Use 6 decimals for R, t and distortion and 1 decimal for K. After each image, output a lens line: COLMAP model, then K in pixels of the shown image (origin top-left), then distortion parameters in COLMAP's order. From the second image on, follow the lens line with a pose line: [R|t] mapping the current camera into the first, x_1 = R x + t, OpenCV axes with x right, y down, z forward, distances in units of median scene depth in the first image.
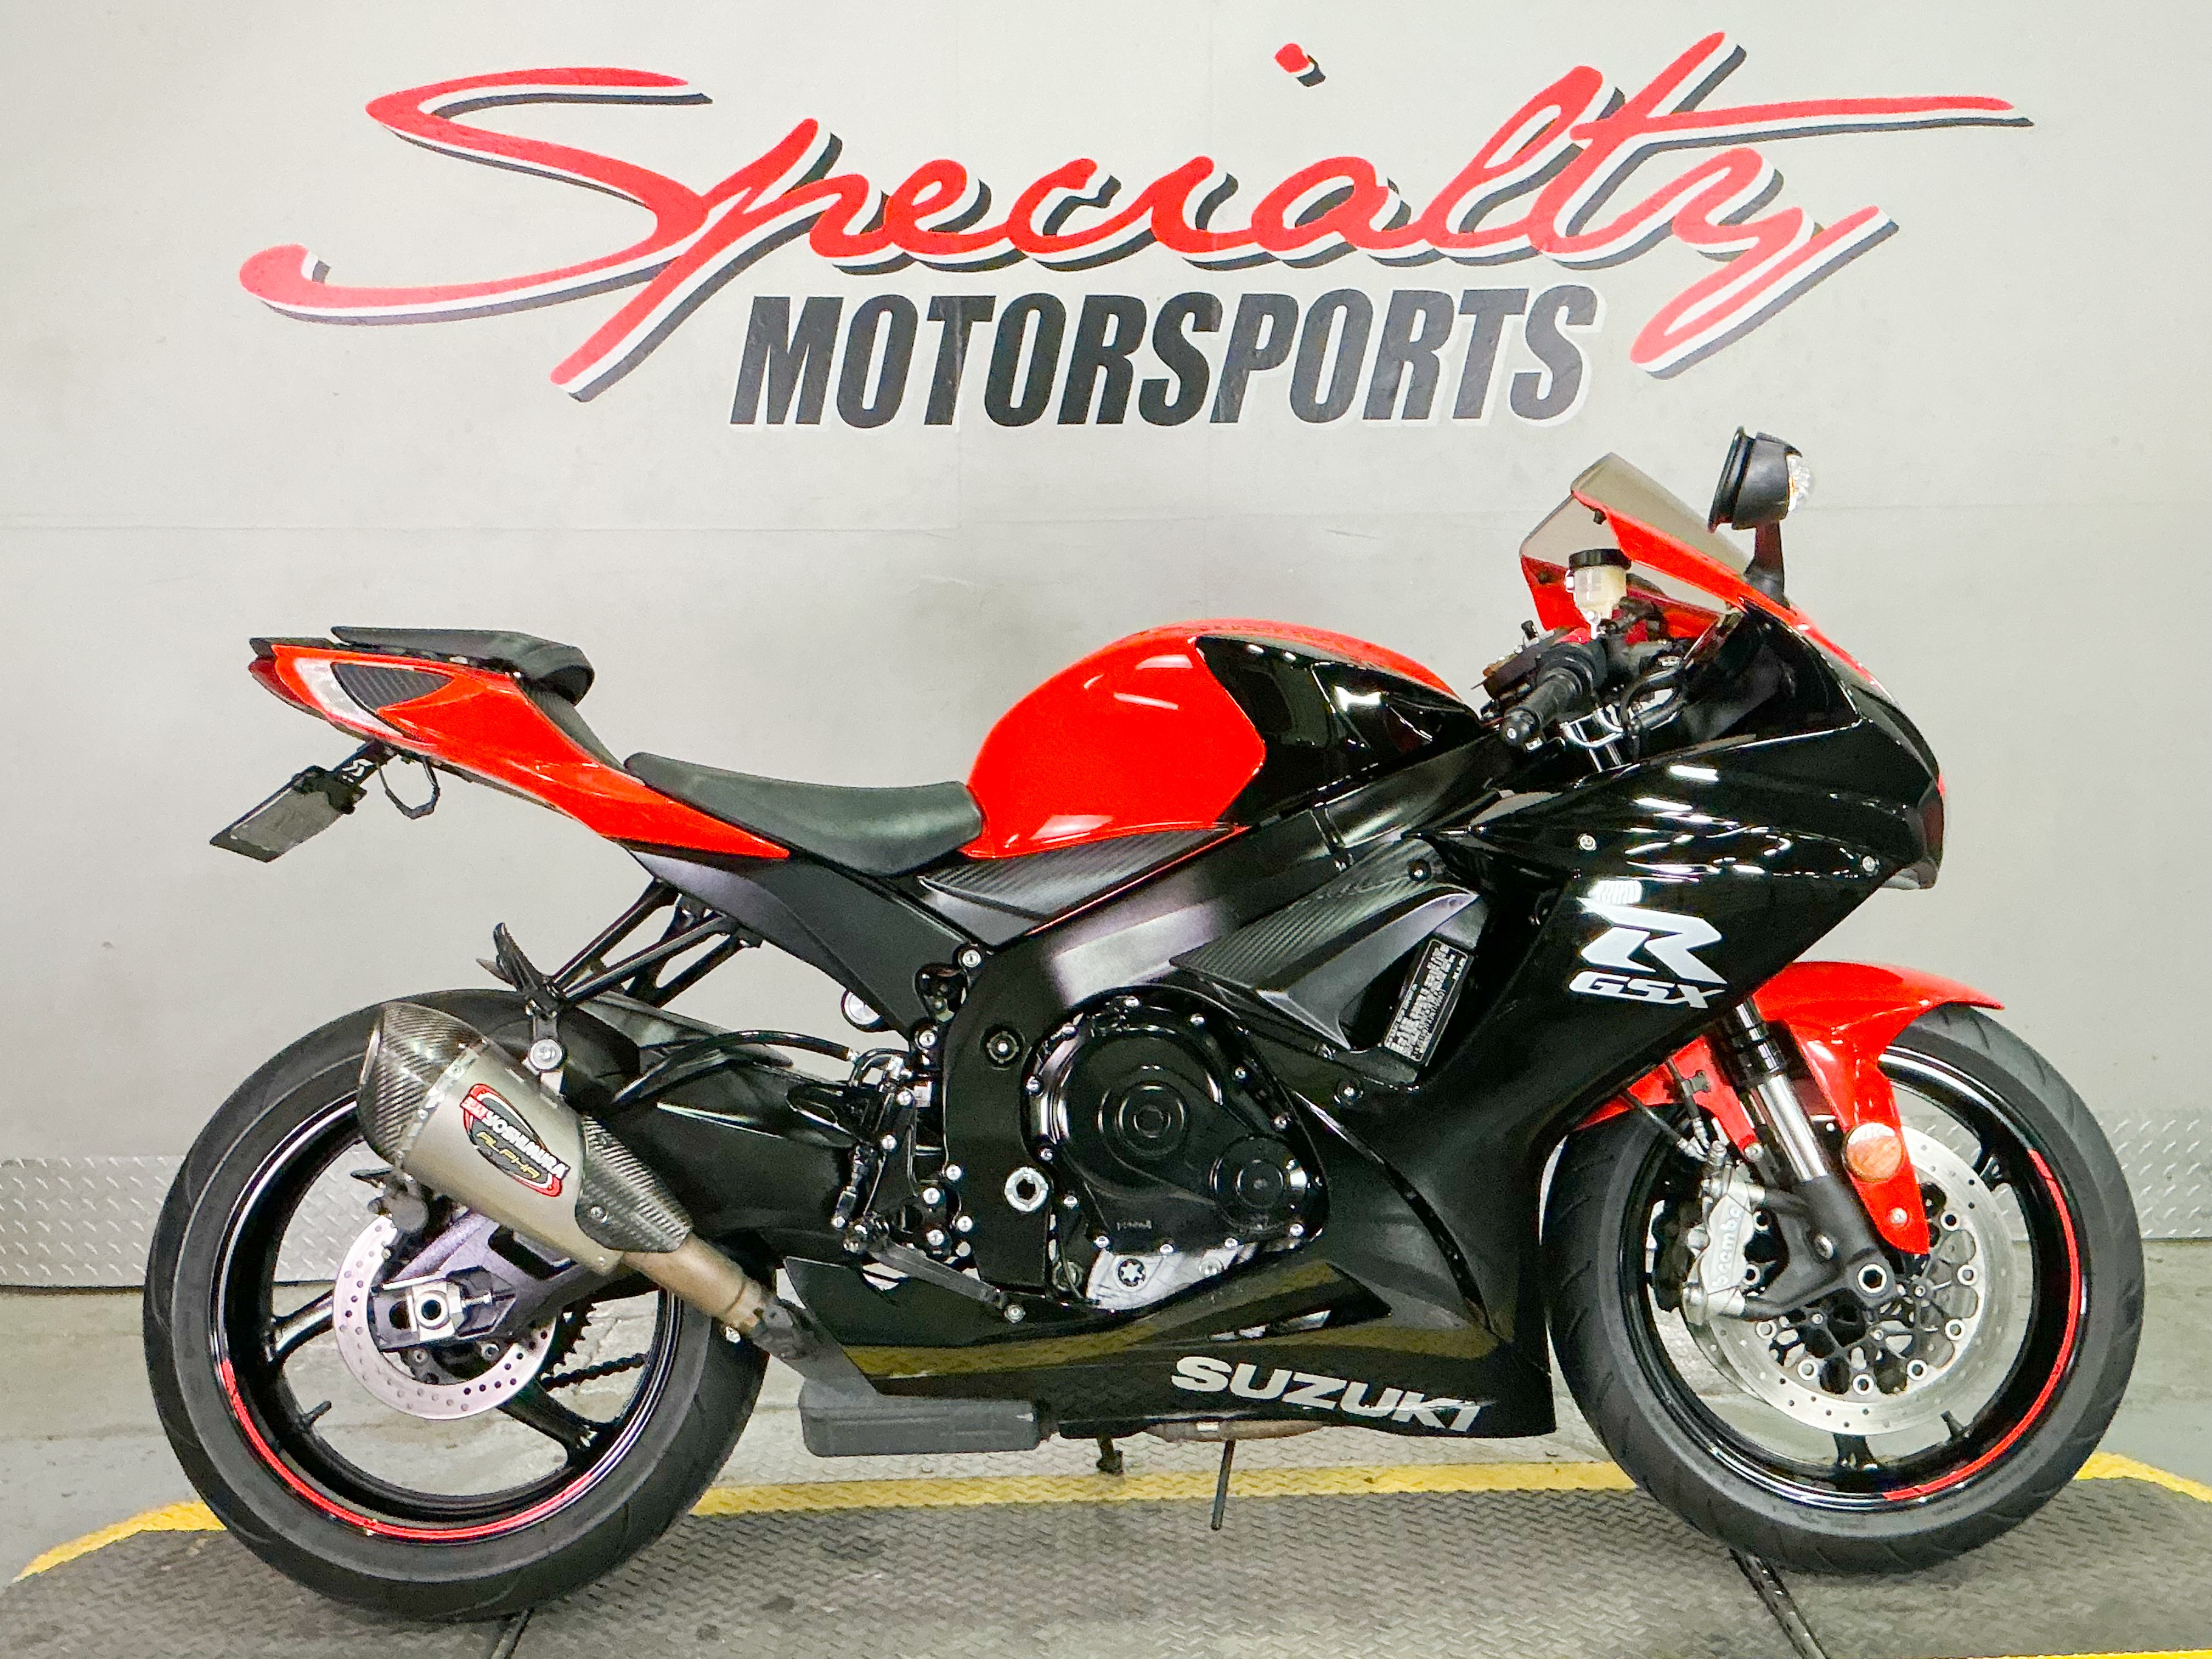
lens RADIAL K [[2648.1, 0, 1107.6], [0, 2648.1, 829.0], [0, 0, 1]] dist [0.094380, 0.000000]
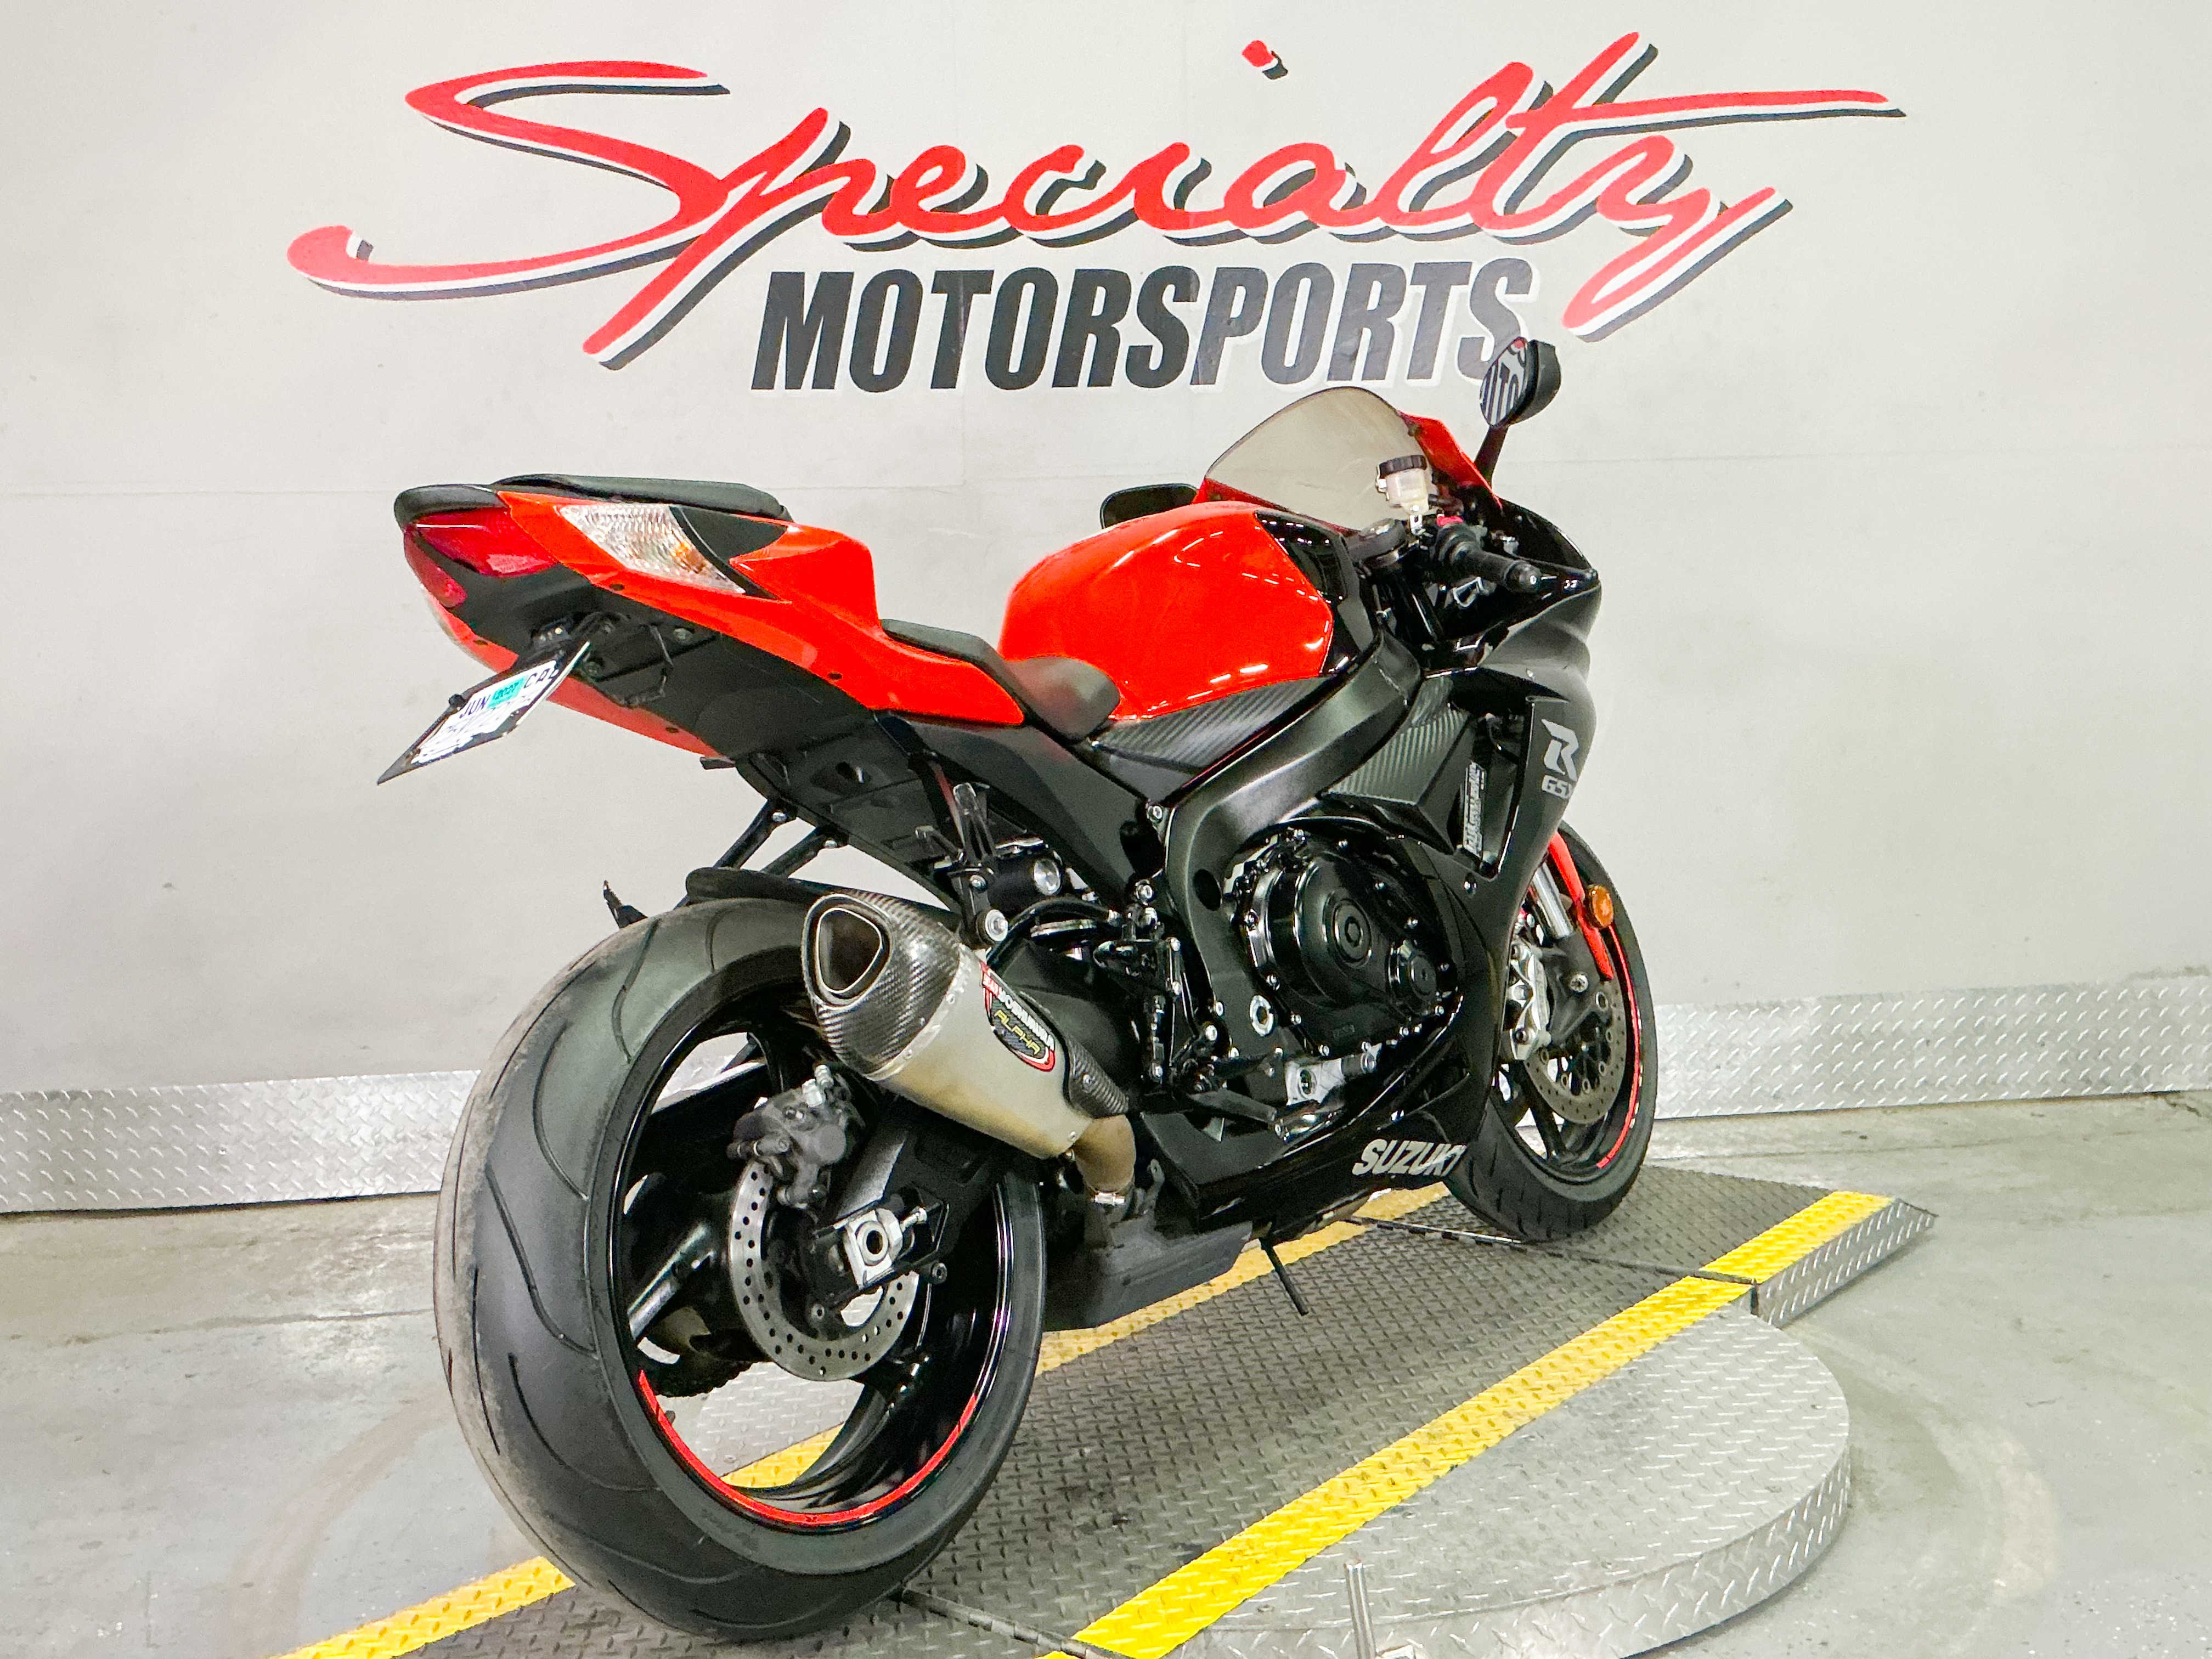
lens RADIAL K [[2369.5, 0, 1096.4], [0, 2369.5, 831.3], [0, 0, 1]] dist [0.076532, 0.000000]
pose [[0.996284, -0.024136, 0.082674, -0.127674], [0.025726, 0.999503, -0.018229, 0.073051], [-0.082193, 0.020289, 0.996410, 0.036030]]
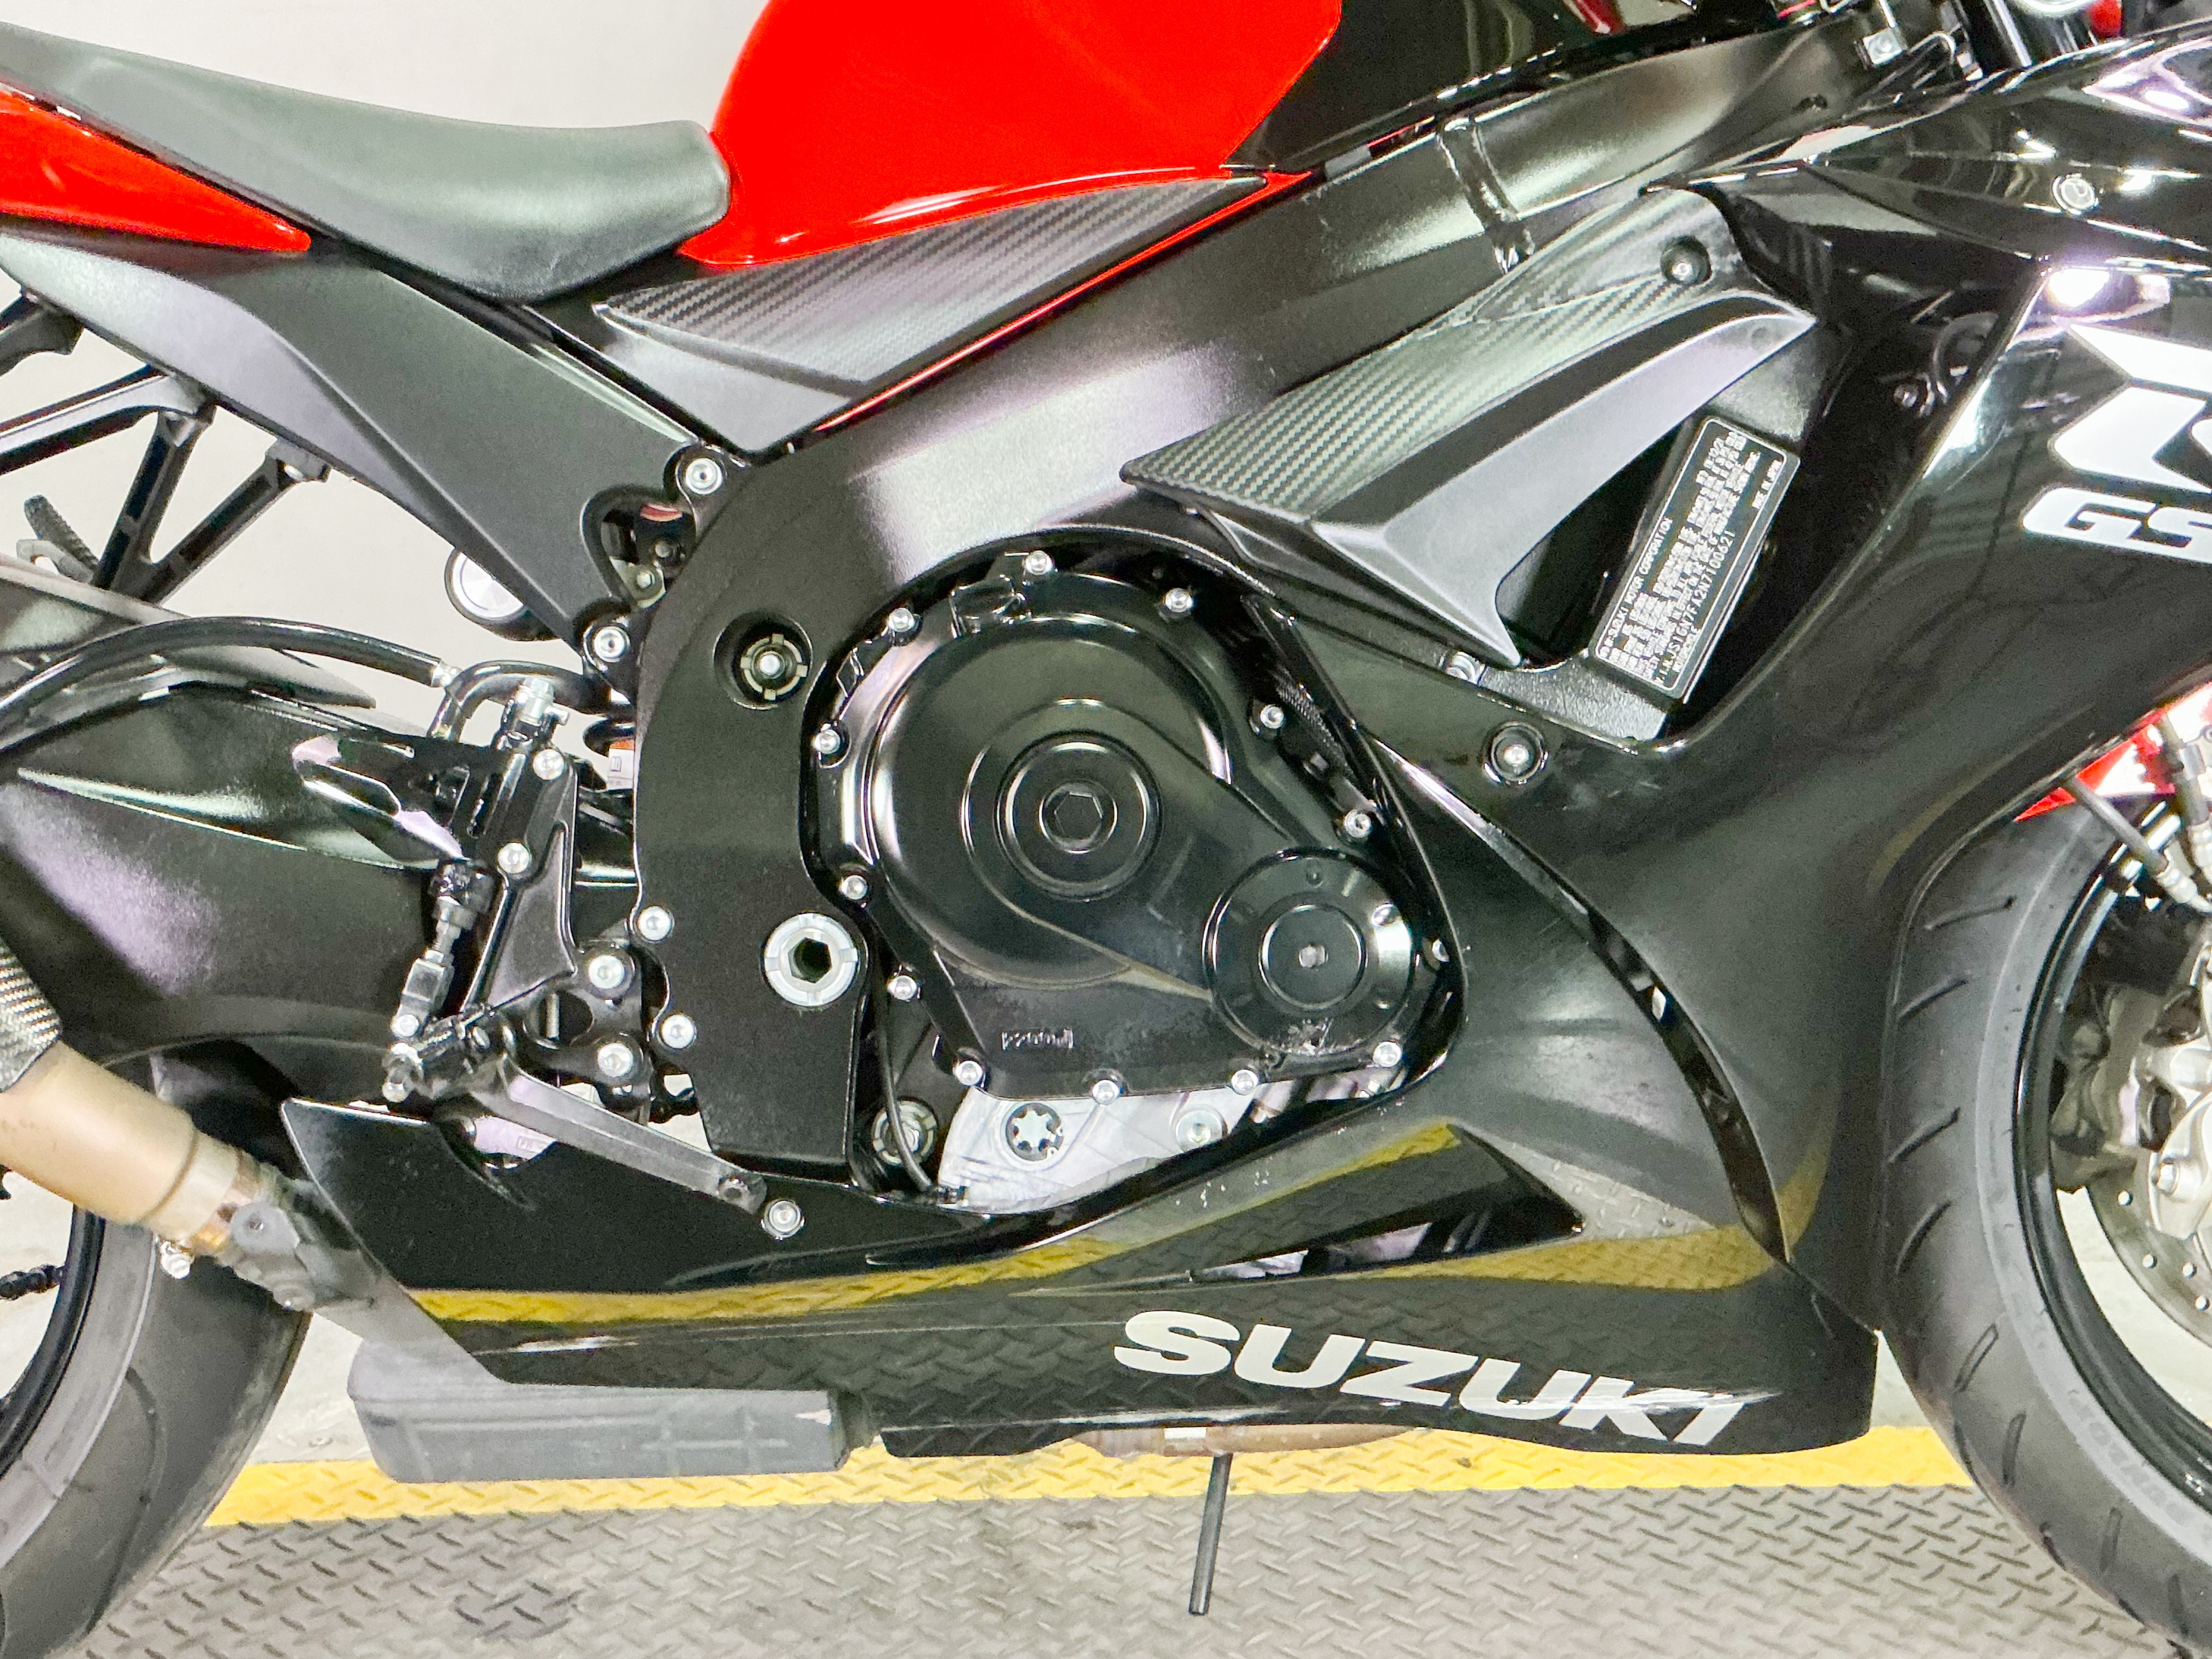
lens RADIAL K [[2436.5, 0, 1175.2], [0, 2436.5, 866.0], [0, 0, 1]] dist [0.076594, 0.000000]
pose [[0.999054, 0.009668, 0.042406, 0.014859], [-0.014512, 0.993207, 0.115455, 0.065368], [-0.041001, -0.115961, 0.992407, 0.545918]]
